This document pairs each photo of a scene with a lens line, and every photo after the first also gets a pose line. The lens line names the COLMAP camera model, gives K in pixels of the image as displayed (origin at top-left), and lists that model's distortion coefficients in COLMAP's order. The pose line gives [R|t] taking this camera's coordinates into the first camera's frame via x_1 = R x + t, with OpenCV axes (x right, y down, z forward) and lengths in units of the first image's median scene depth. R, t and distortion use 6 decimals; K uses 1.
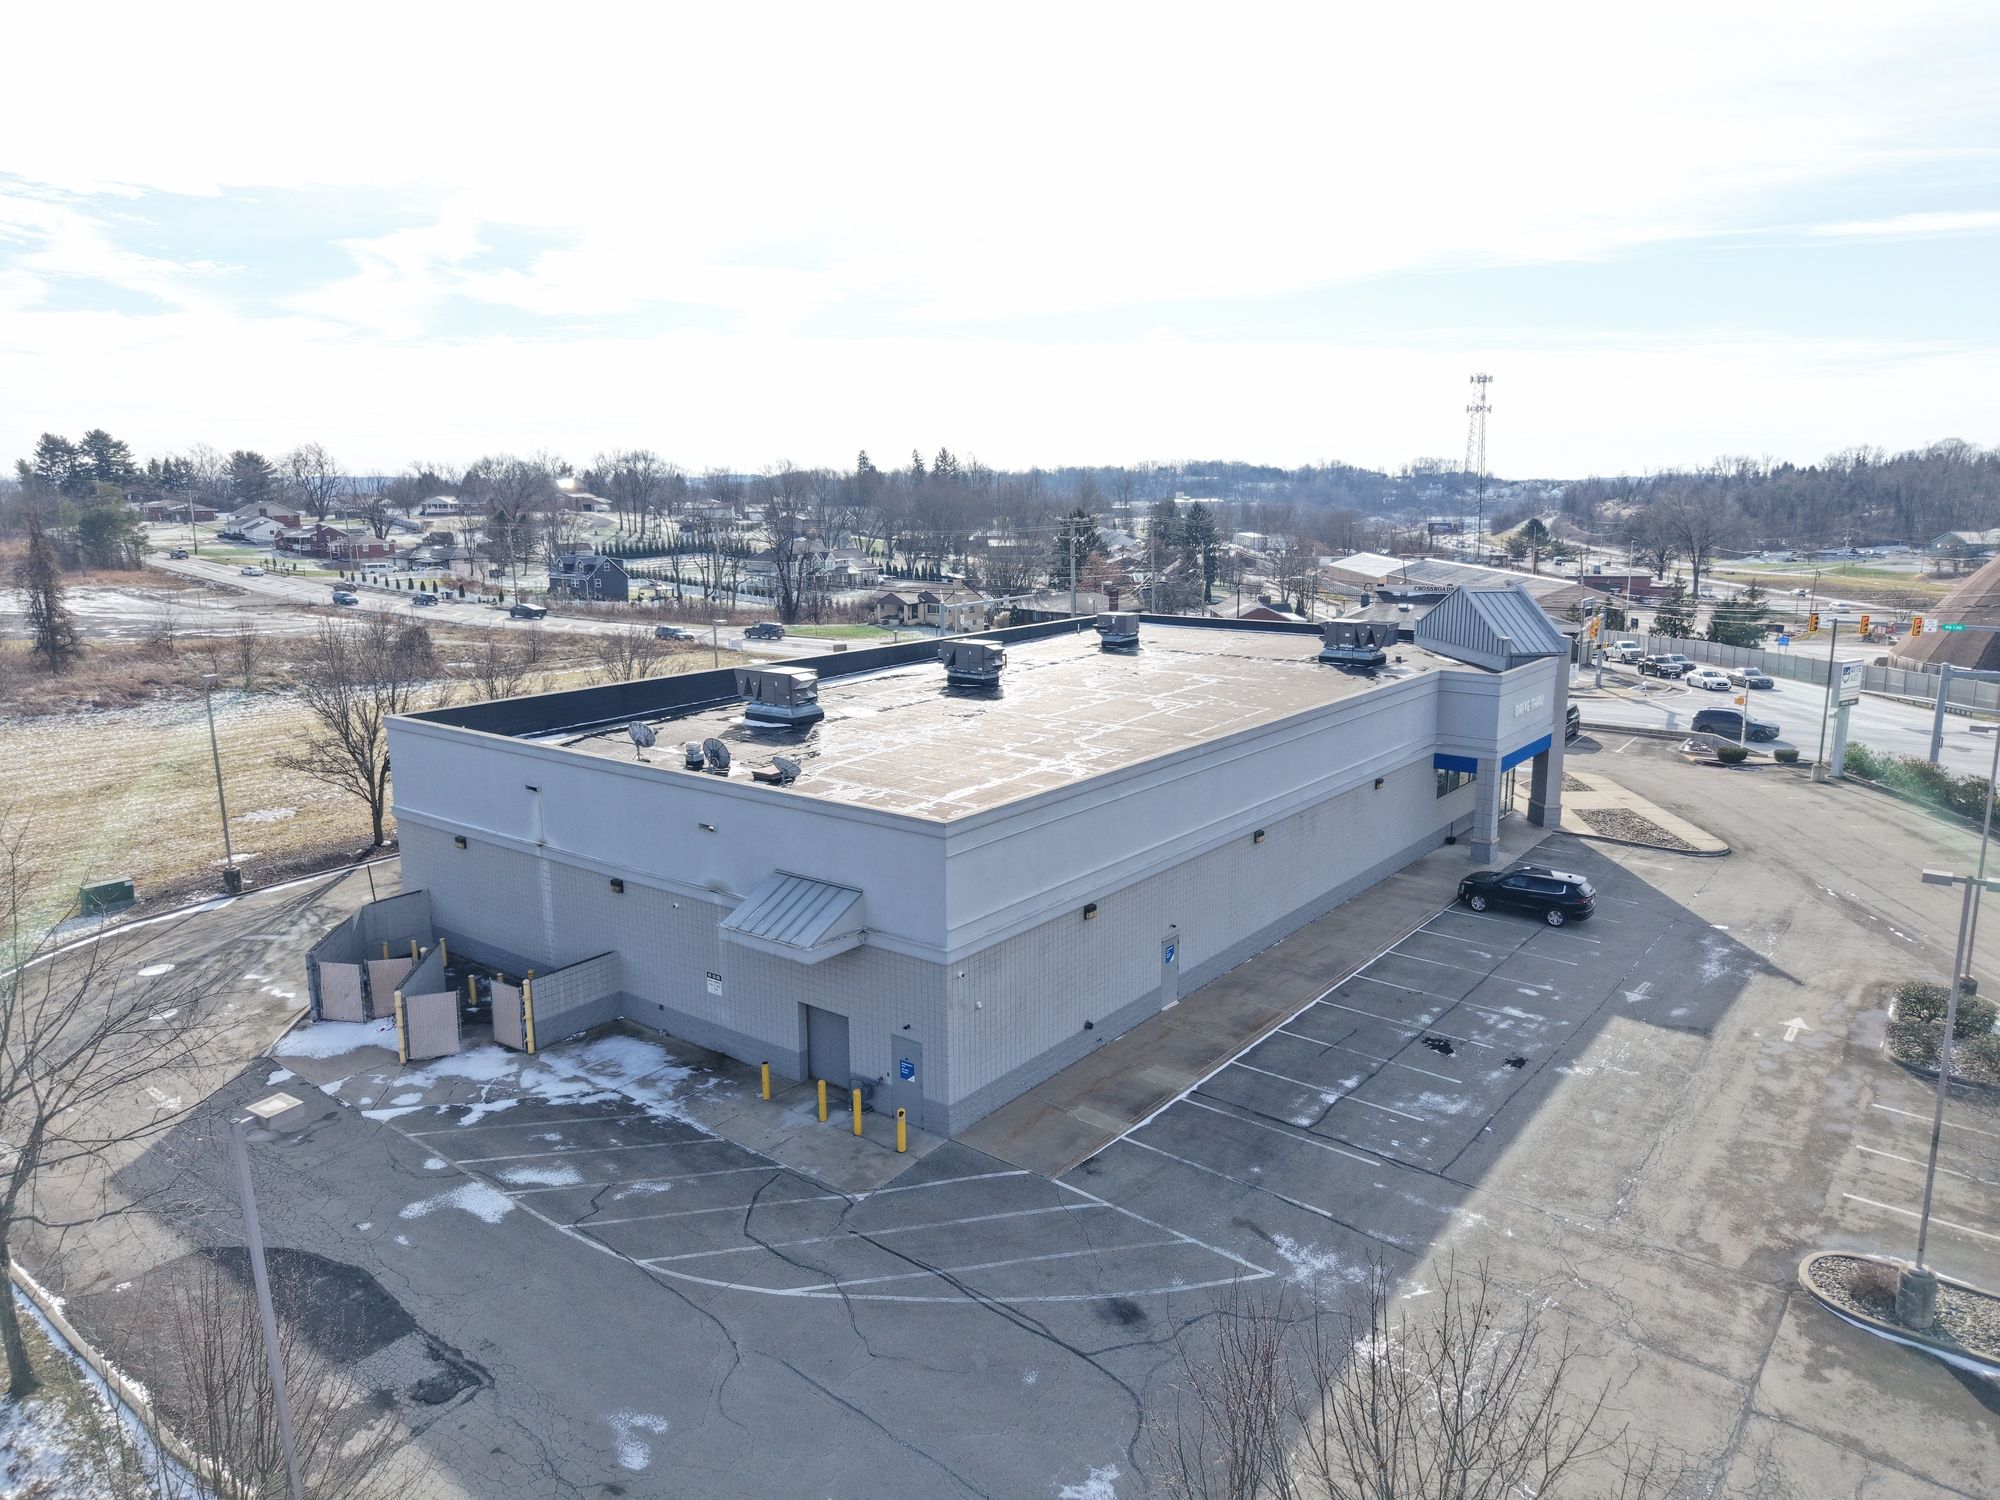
lens RADIAL K [[1338.0, 0, 1009.7], [0, 1338.0, 742.8], [0, 0, 1]] dist [0.024502, -0.026504]
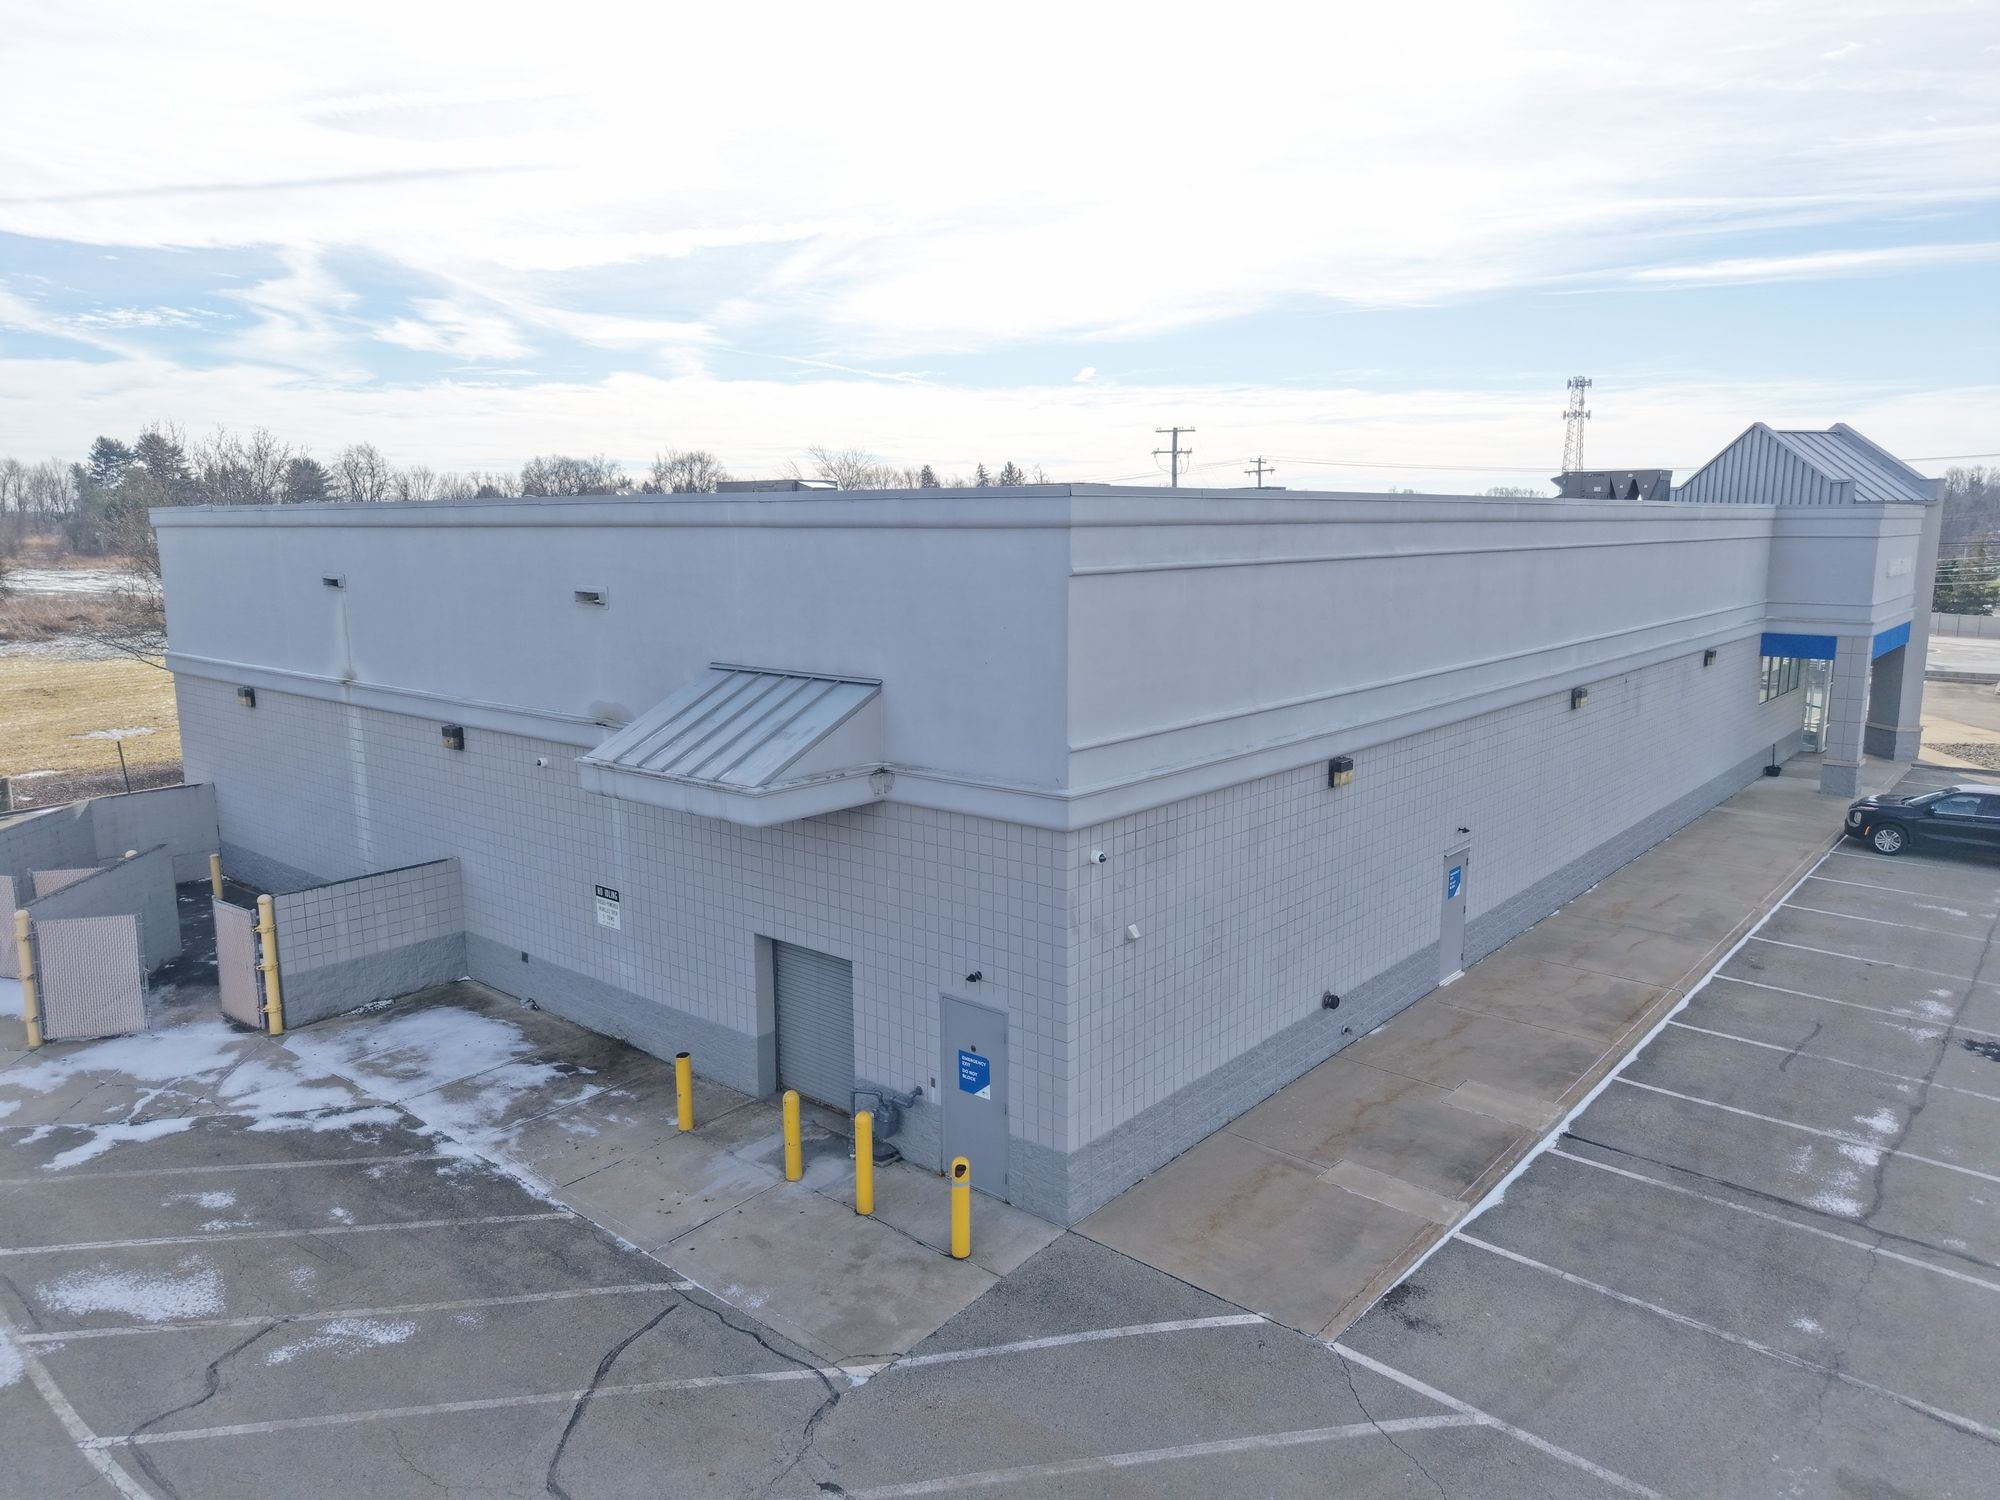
lens RADIAL K [[1338.9, 0, 1000.0], [0, 1338.9, 750.0], [0, 0, 1]] dist [0.001637, 0.001639]
pose [[0.998557, 0.007610, -0.053152, -0.041053], [-0.008825, 0.999704, -0.022671, 0.134117], [0.052964, 0.023107, 0.998329, 0.503366]]
